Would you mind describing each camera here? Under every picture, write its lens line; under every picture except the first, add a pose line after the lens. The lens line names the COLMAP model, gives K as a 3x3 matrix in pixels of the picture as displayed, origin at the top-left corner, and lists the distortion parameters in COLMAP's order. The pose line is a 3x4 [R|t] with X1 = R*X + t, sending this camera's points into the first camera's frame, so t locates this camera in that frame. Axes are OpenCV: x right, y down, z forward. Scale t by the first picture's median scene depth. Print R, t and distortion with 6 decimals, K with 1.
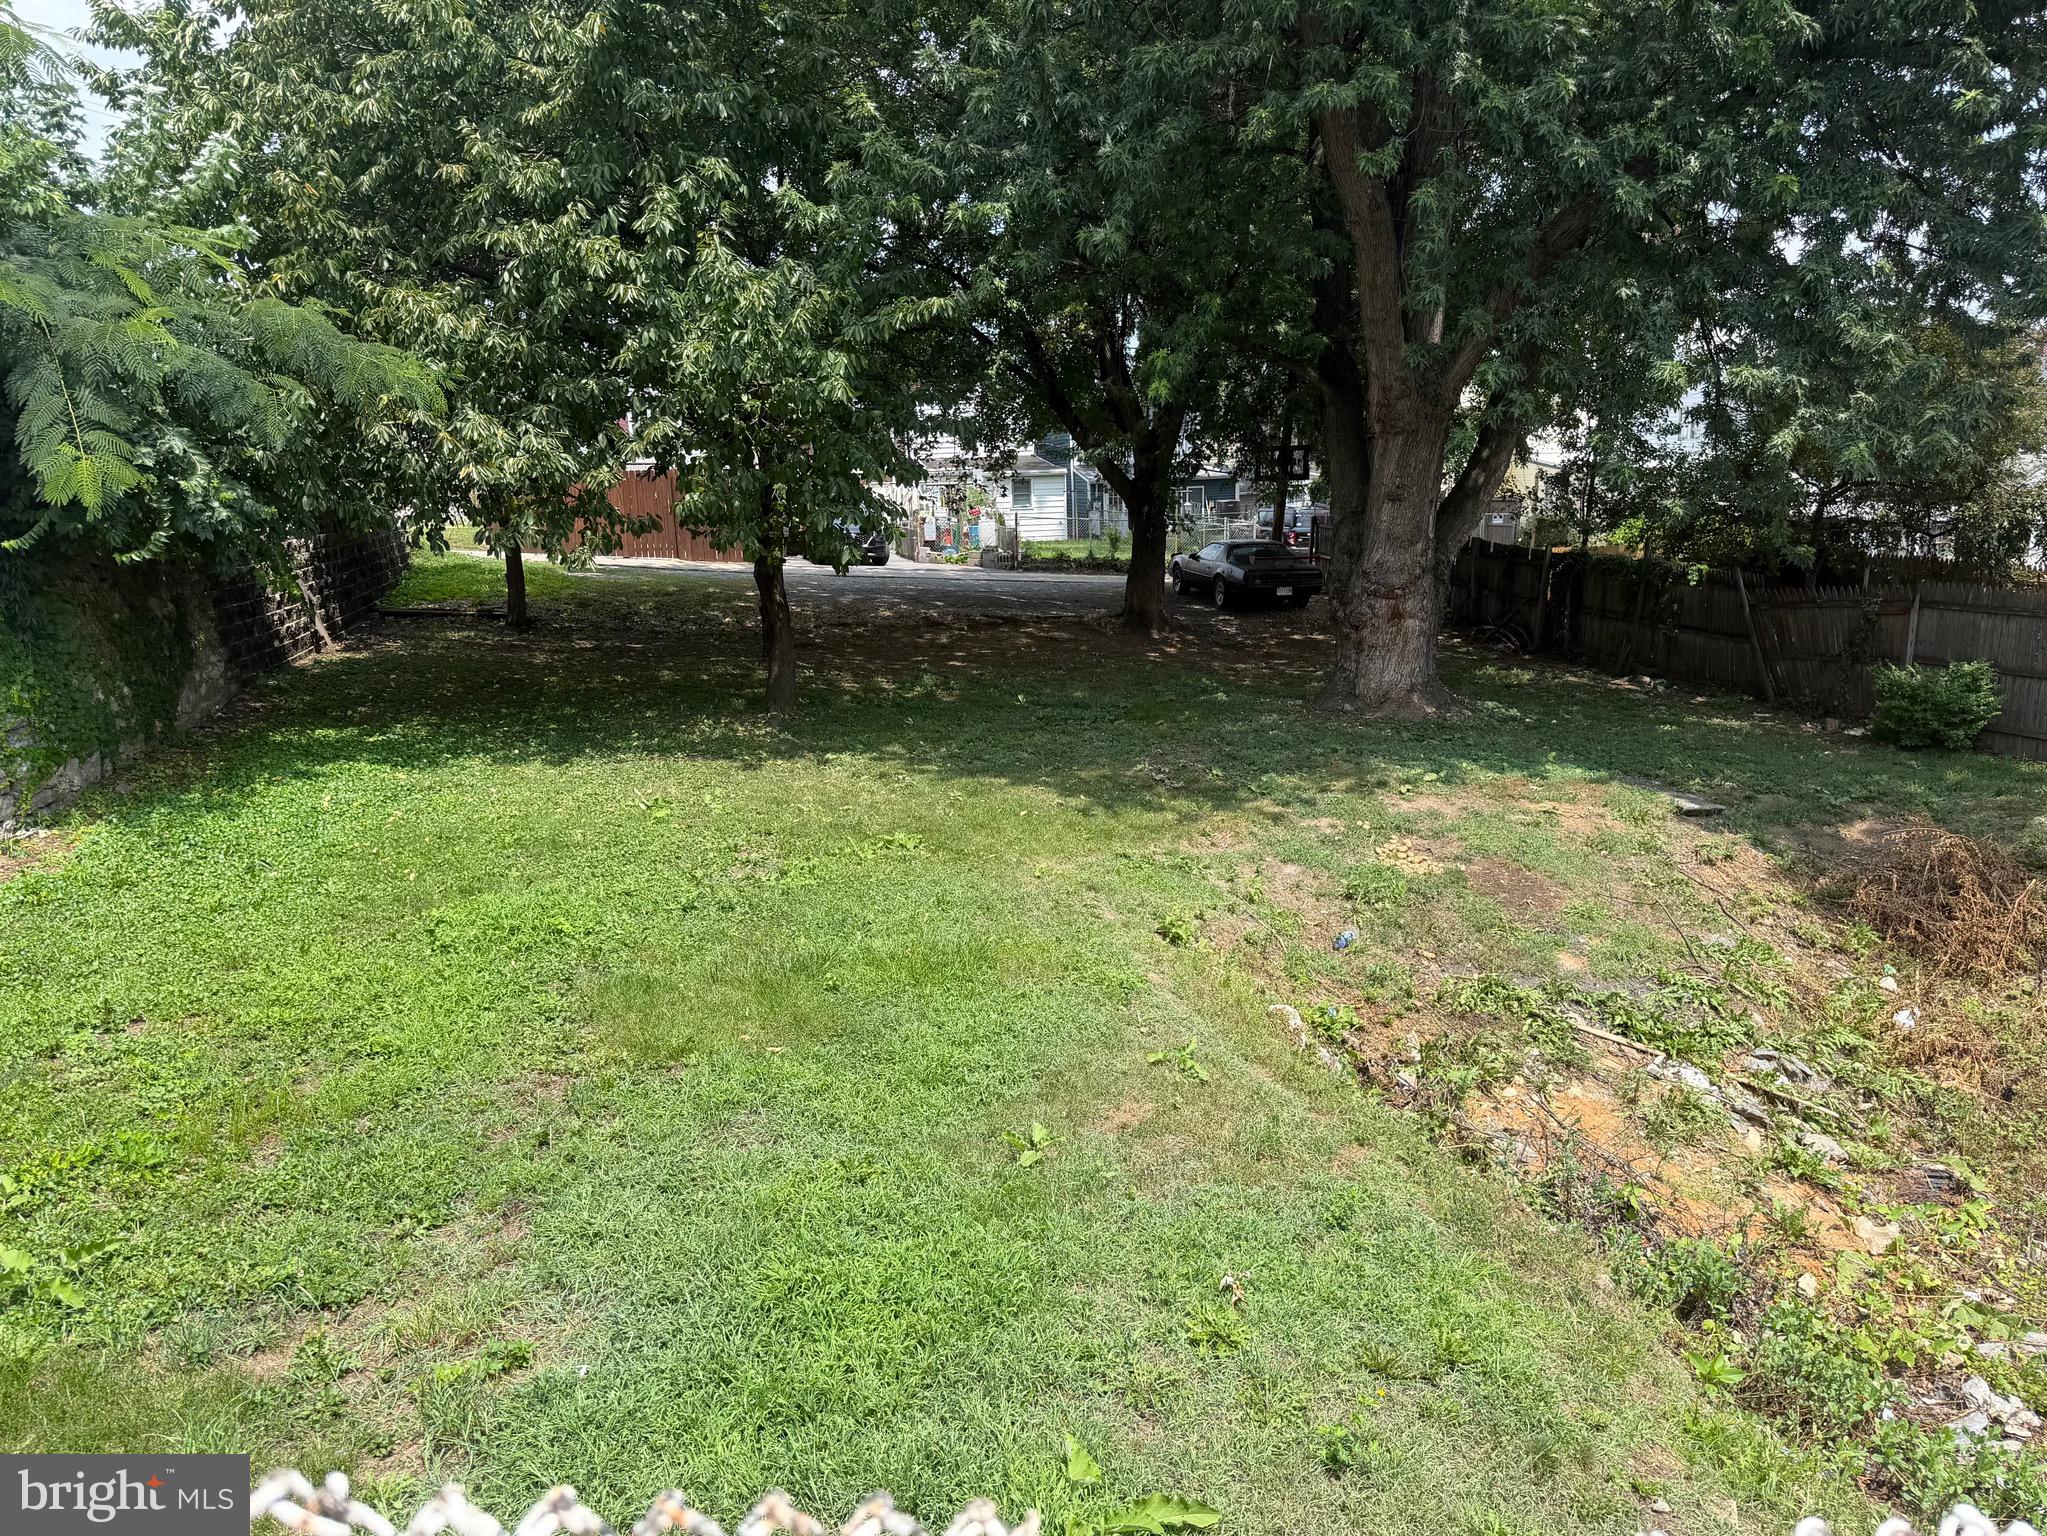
lens RADIAL K [[1454.9, 0, 1023.5], [0, 1454.9, 768.0], [0, 0, 1]] dist [0.106417, -0.166009]
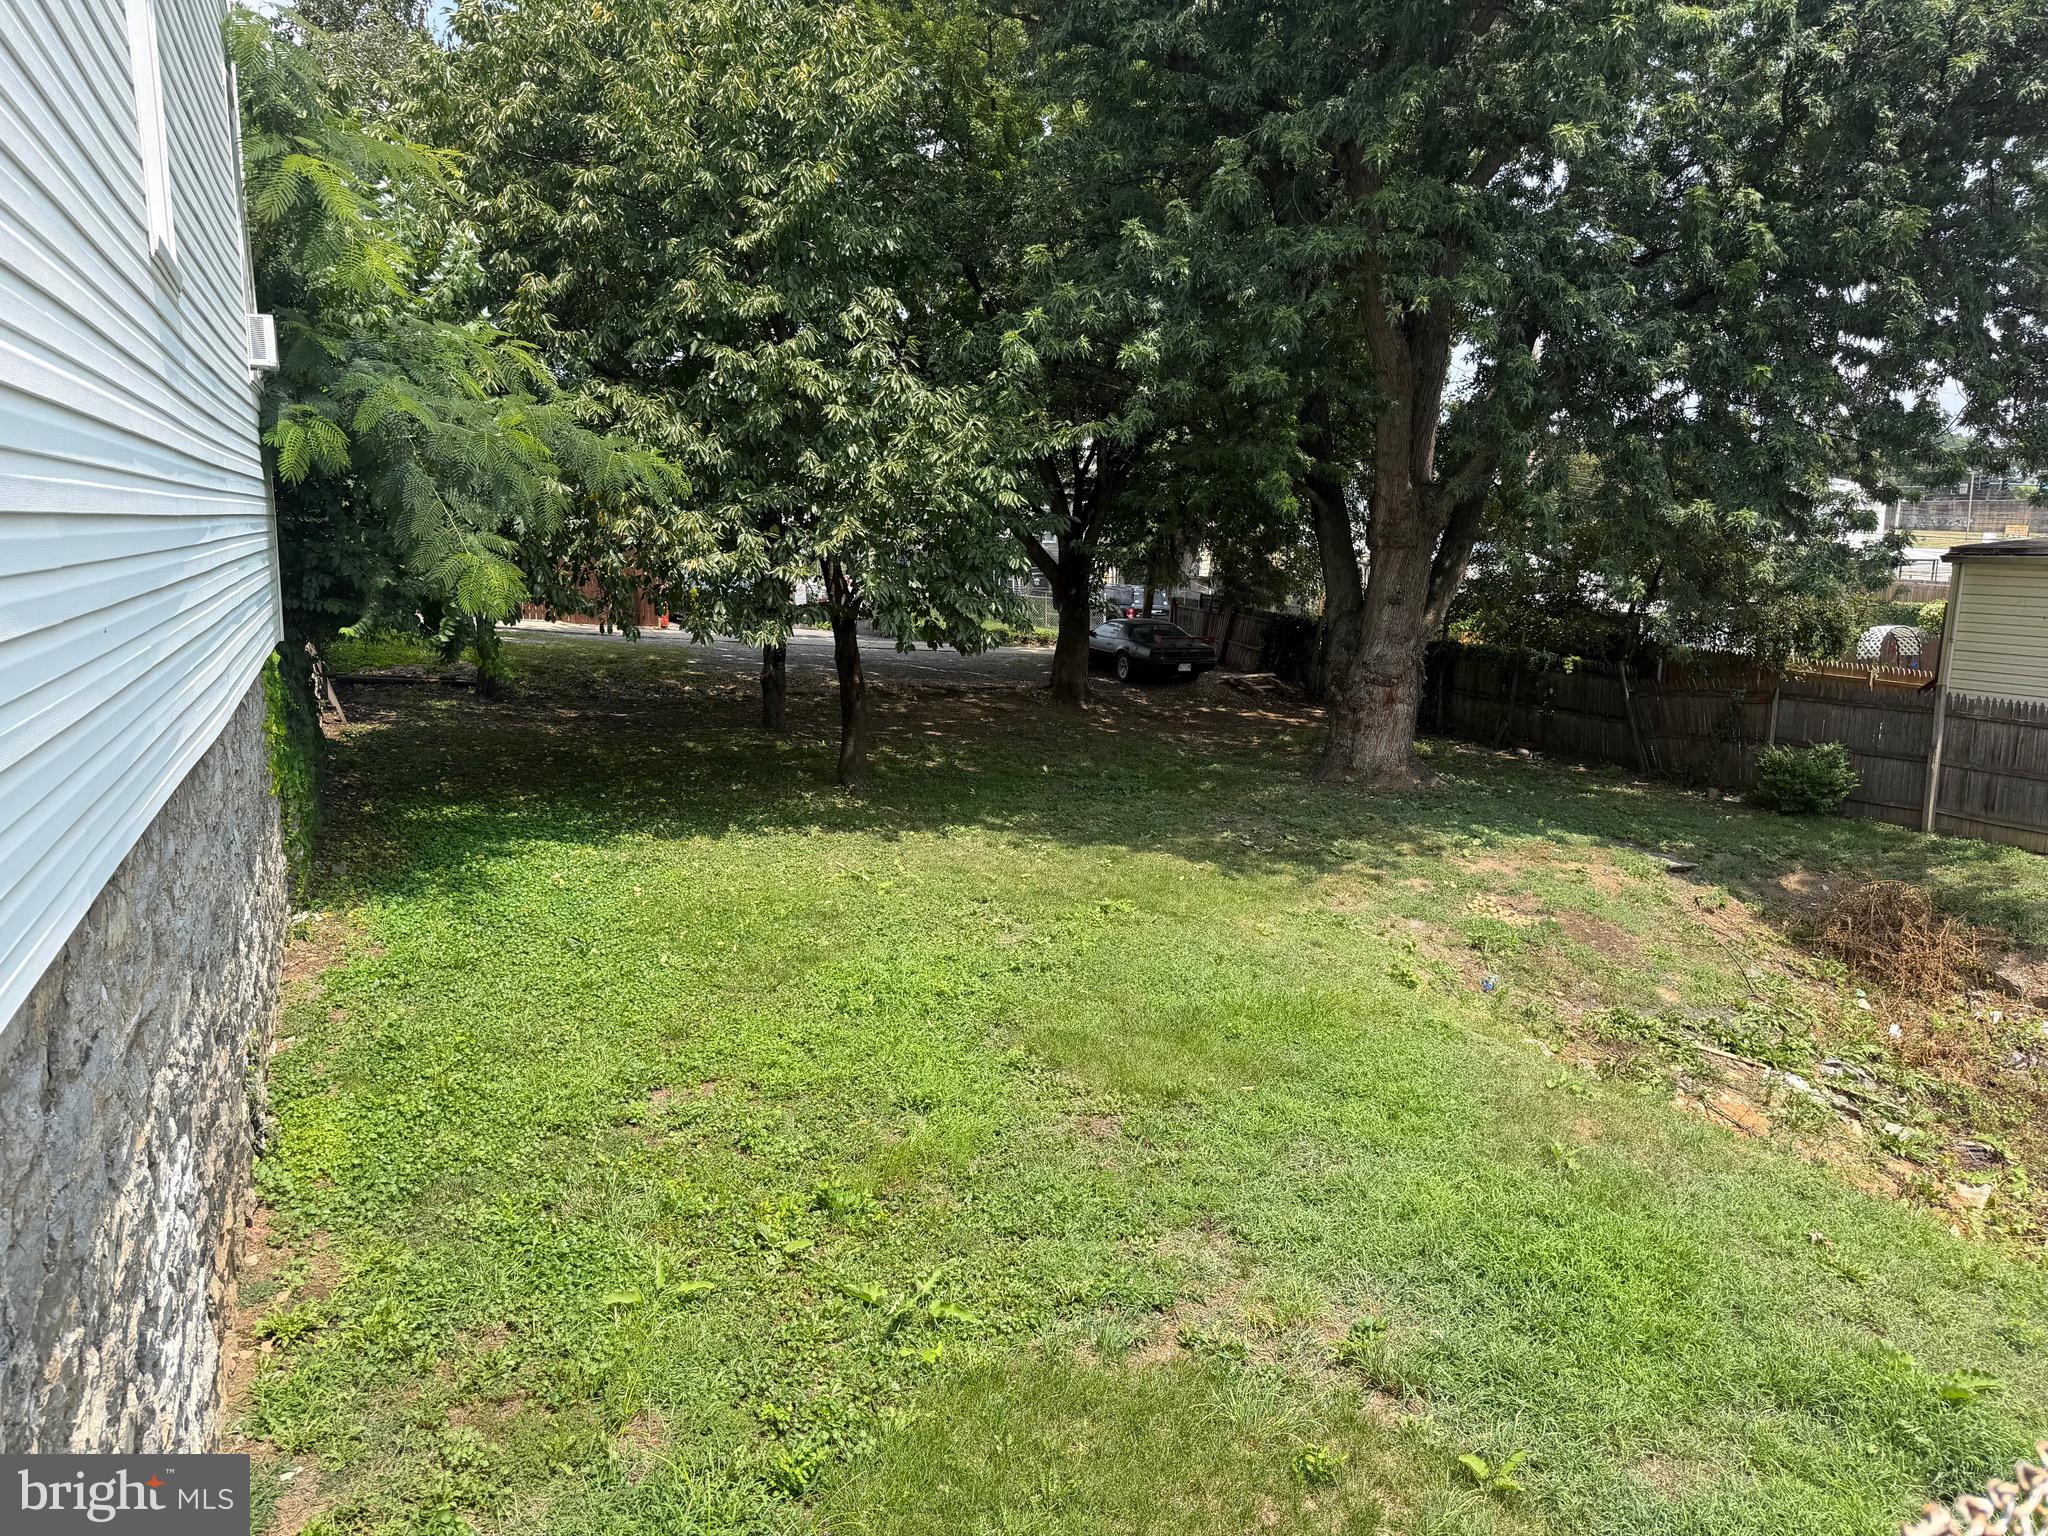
lens RADIAL K [[1426.0, 0, 1024.0], [0, 1426.0, 768.0], [0, 0, 1]] dist [0.084661, -0.114344]
pose [[0.977729, -0.000074, 0.209872, -0.344517], [0.007312, 0.999405, -0.033715, -0.018174], [-0.209744, 0.034499, 0.977147, -0.064363]]
